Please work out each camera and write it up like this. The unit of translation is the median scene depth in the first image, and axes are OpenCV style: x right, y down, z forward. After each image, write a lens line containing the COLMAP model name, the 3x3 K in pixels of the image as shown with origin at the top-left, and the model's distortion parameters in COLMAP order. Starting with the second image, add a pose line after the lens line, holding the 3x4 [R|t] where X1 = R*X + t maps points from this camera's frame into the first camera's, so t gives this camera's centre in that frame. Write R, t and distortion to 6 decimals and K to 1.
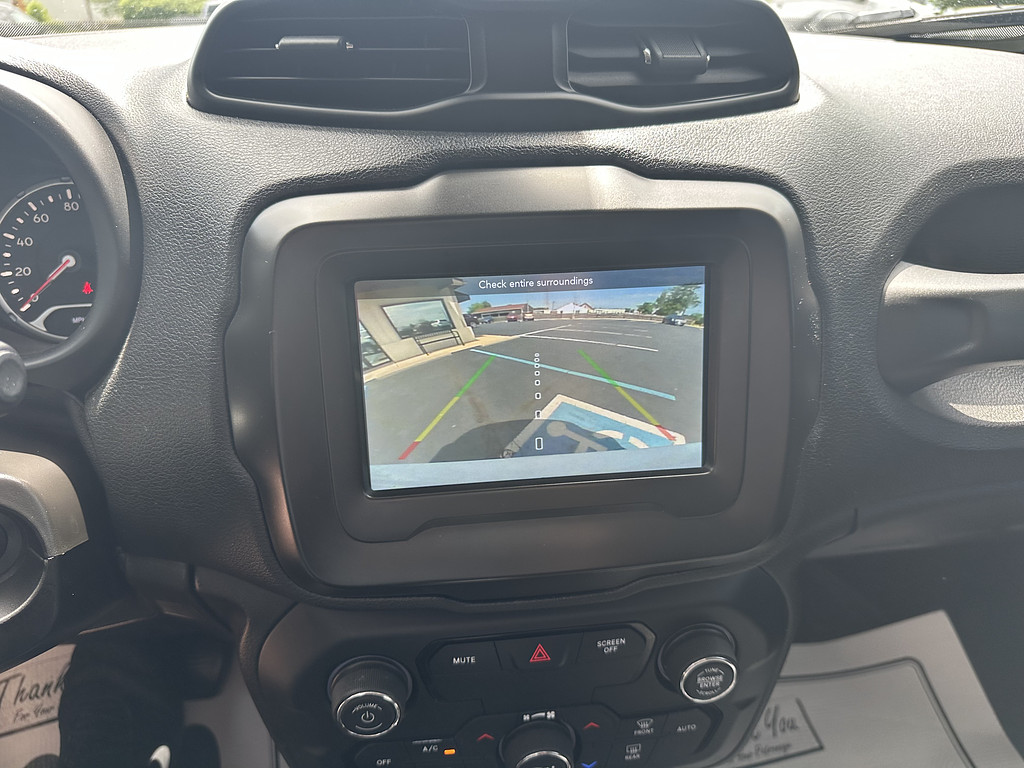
lens RADIAL K [[752.0, 0, 530.6], [0, 752.0, 377.4], [0, 0, 1]] dist [-0.000927, -0.016013]
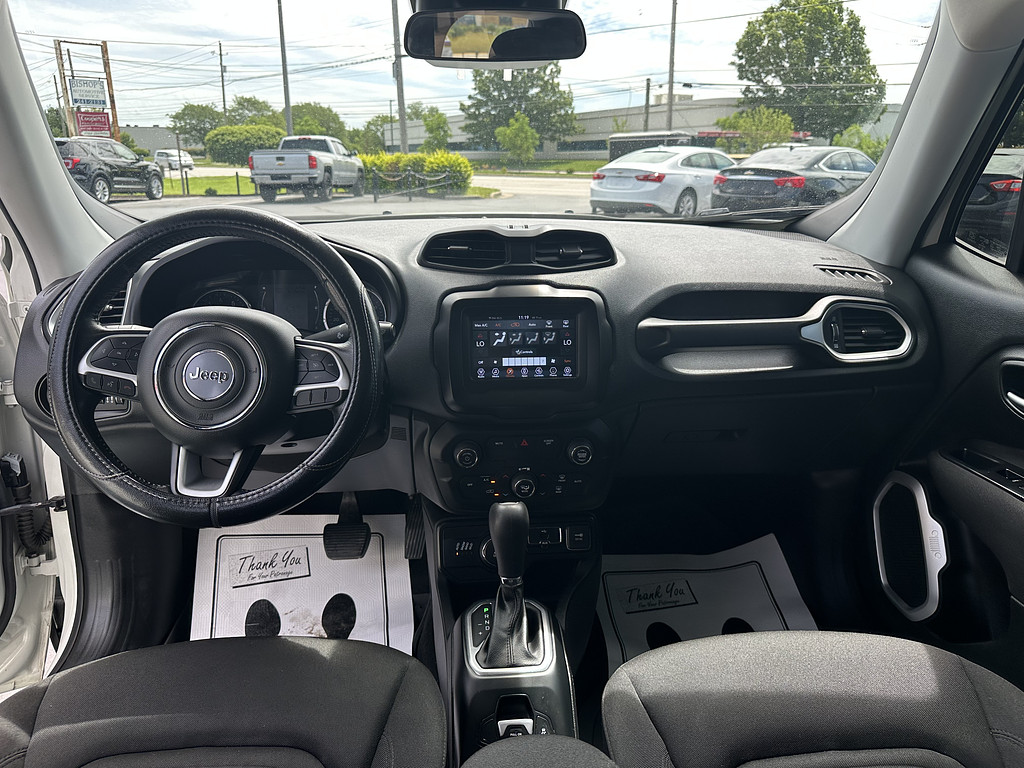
lens RADIAL K [[752.0, 0, 524.9], [0, 752.0, 385.5], [0, 0, 1]] dist [-0.000927, -0.016013]
pose [[0.997668, 0.017828, -0.065886, 0.212424], [-0.026690, 0.990325, -0.136179, 0.560974], [0.062821, 0.137620, 0.988491, -2.036232]]
